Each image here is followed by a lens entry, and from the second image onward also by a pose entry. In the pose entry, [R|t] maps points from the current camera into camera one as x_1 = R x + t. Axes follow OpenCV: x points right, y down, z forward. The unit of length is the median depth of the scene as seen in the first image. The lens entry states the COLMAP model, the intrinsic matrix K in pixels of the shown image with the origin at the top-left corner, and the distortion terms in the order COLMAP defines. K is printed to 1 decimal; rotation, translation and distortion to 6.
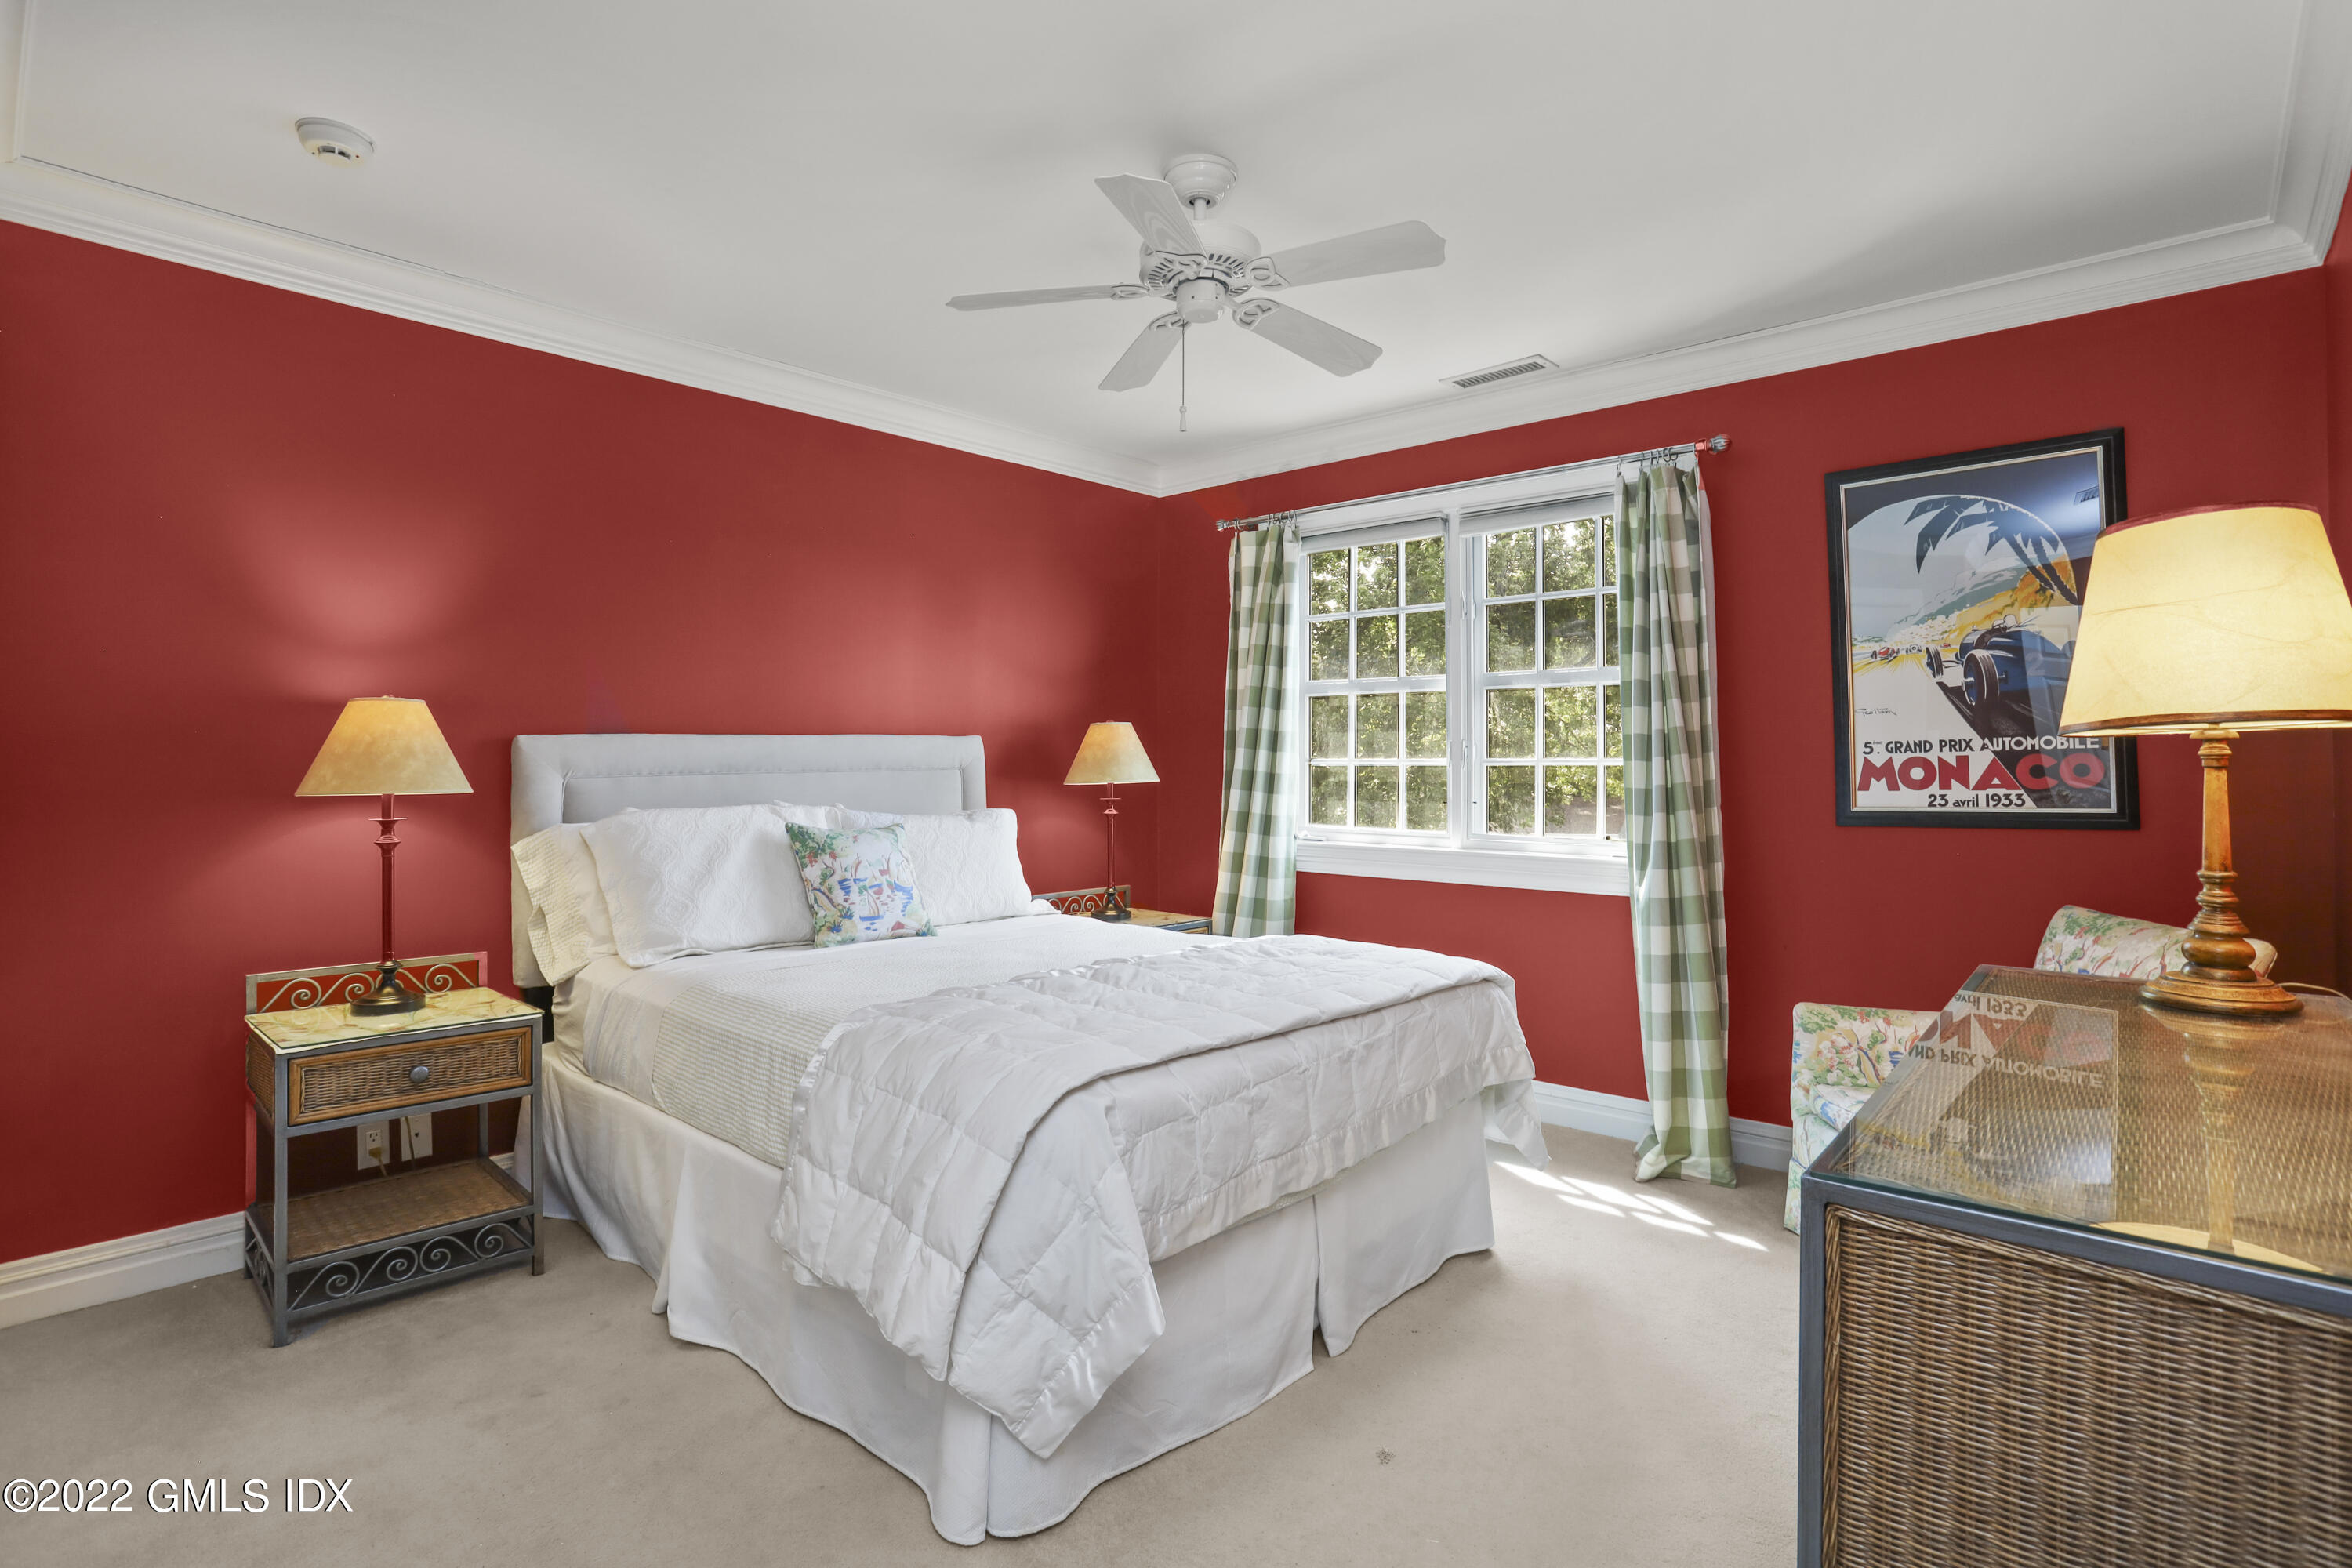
lens RADIAL K [[1161.0, 0, 1175.7], [0, 1161.0, 769.4], [0, 0, 1]] dist [-0.066228, 0.025128]
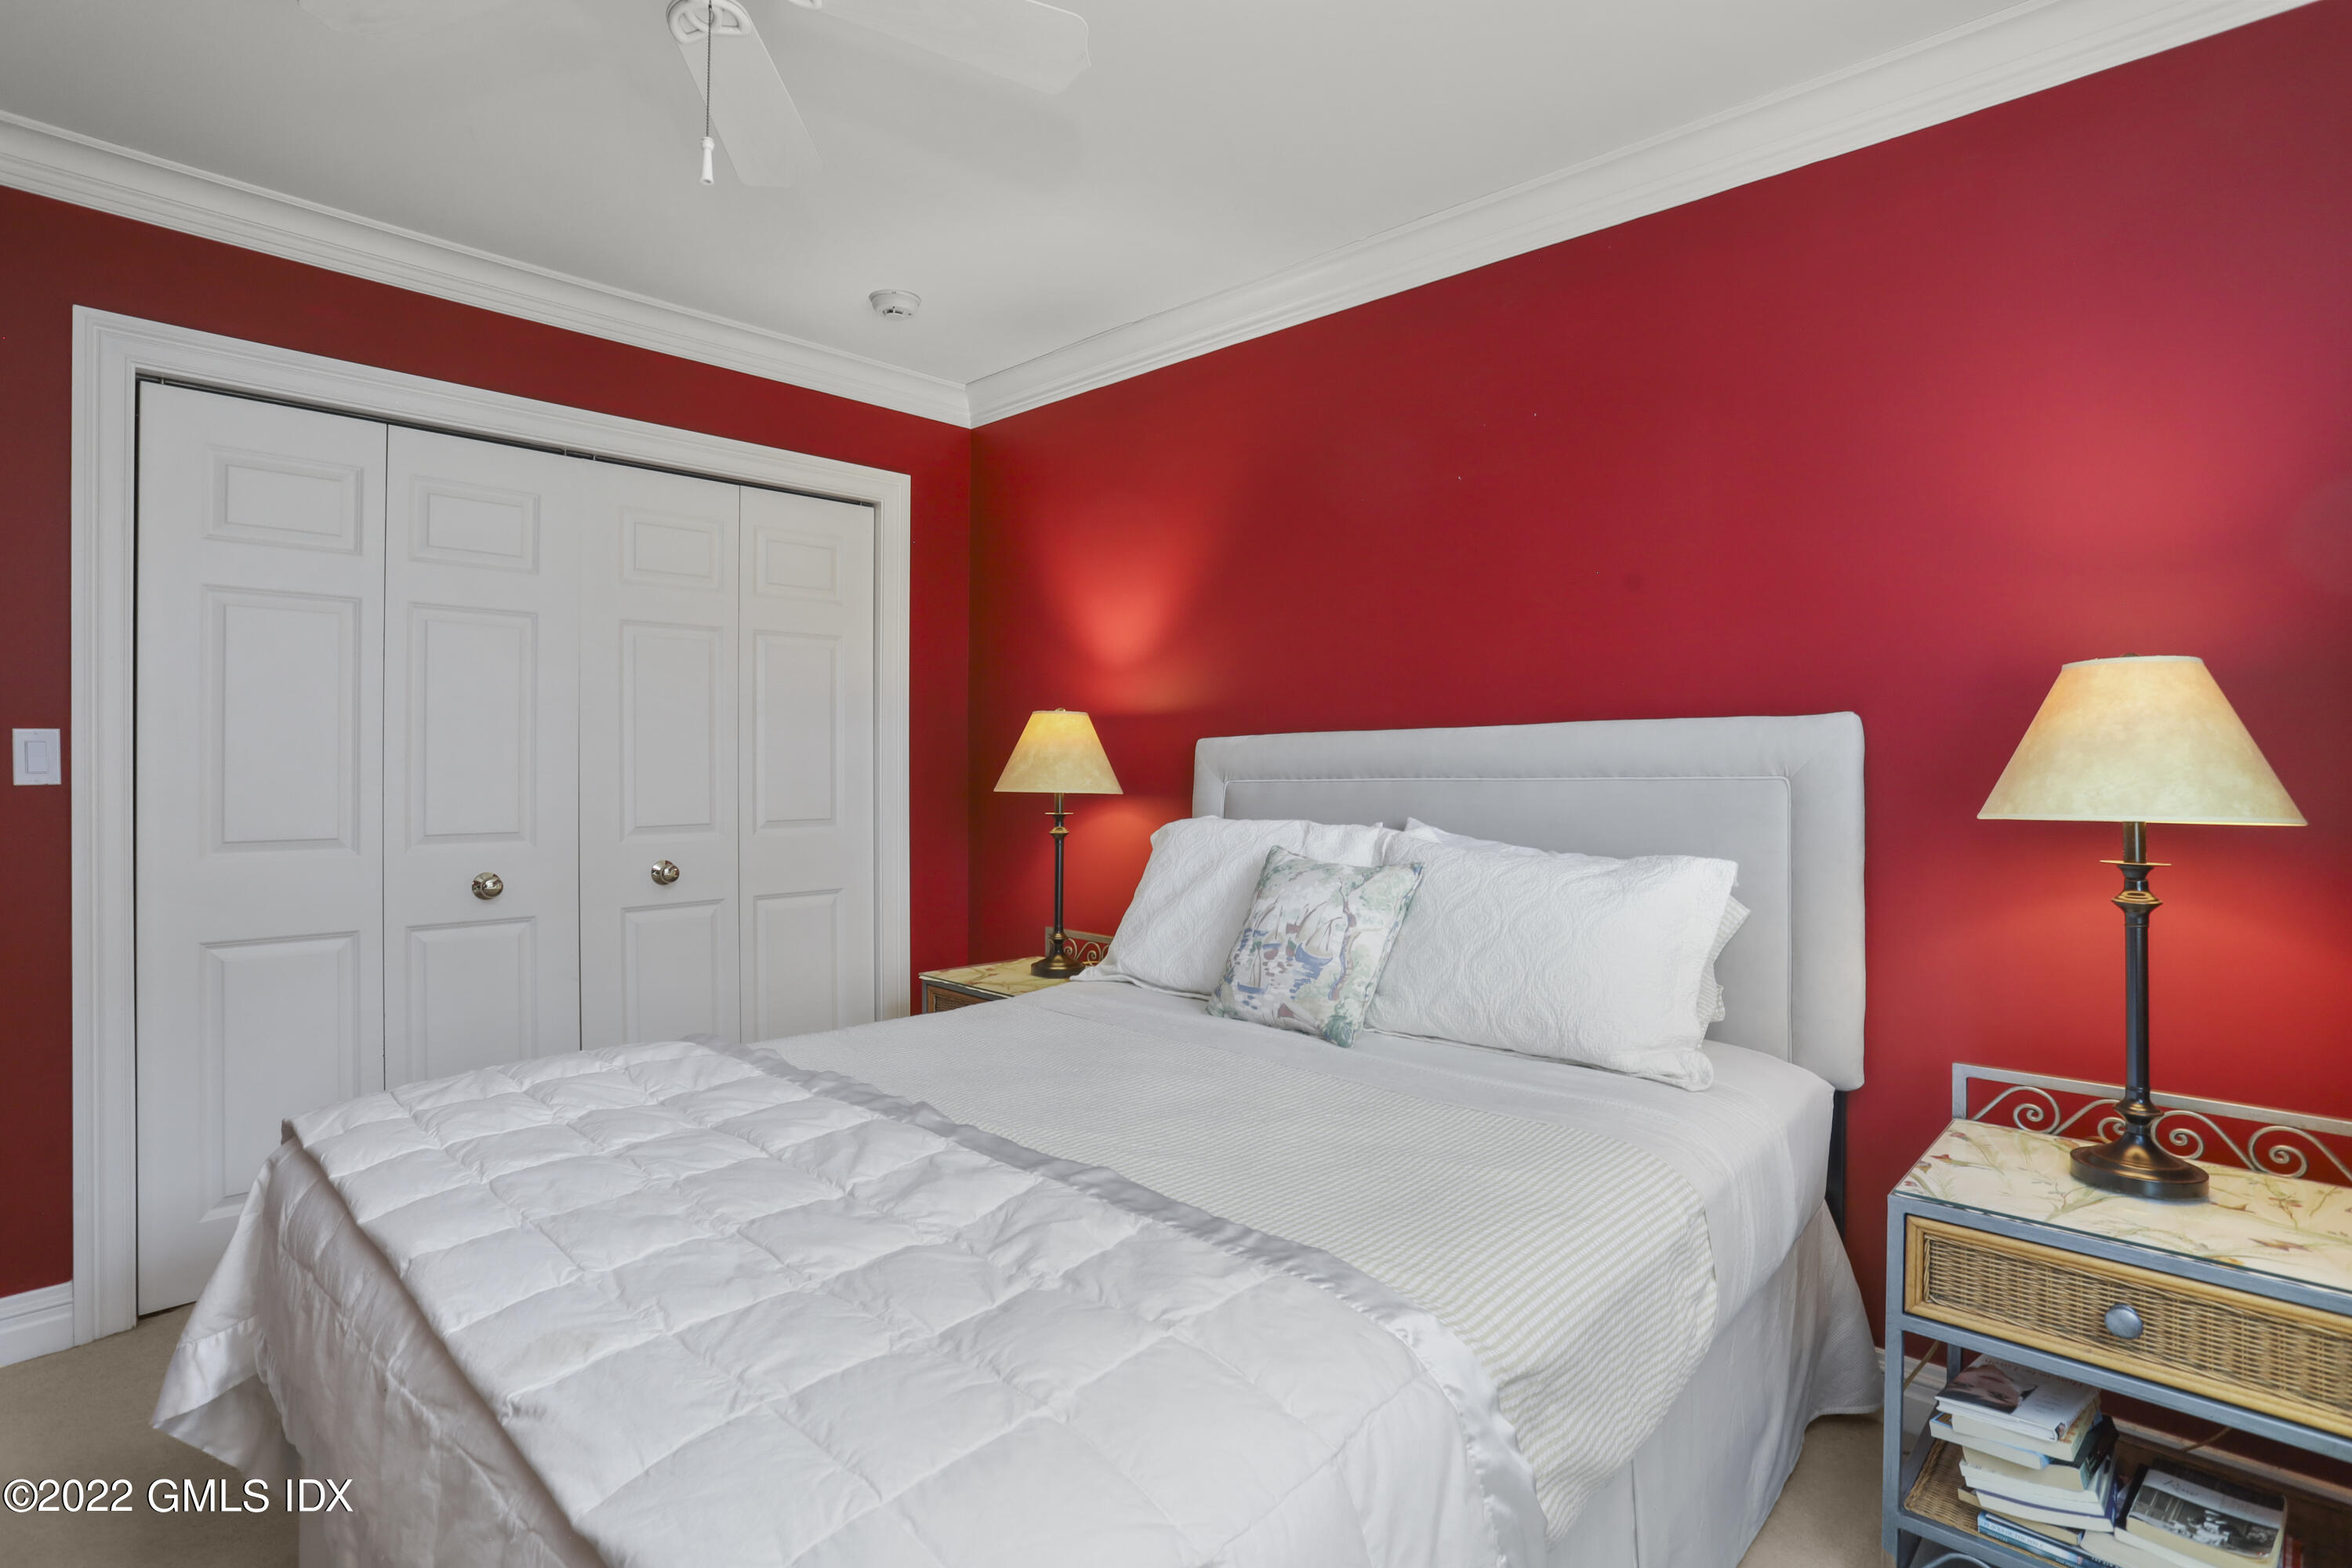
lens RADIAL K [[1161.0, 0, 1159.2], [0, 1161.0, 773.0], [0, 0, 1]] dist [-0.066228, 0.025128]
pose [[-0.025581, 0.012020, -0.999600, 0.431987], [0.004004, 0.999921, 0.011922, -0.010471], [0.999665, -0.003697, -0.025627, 0.955029]]
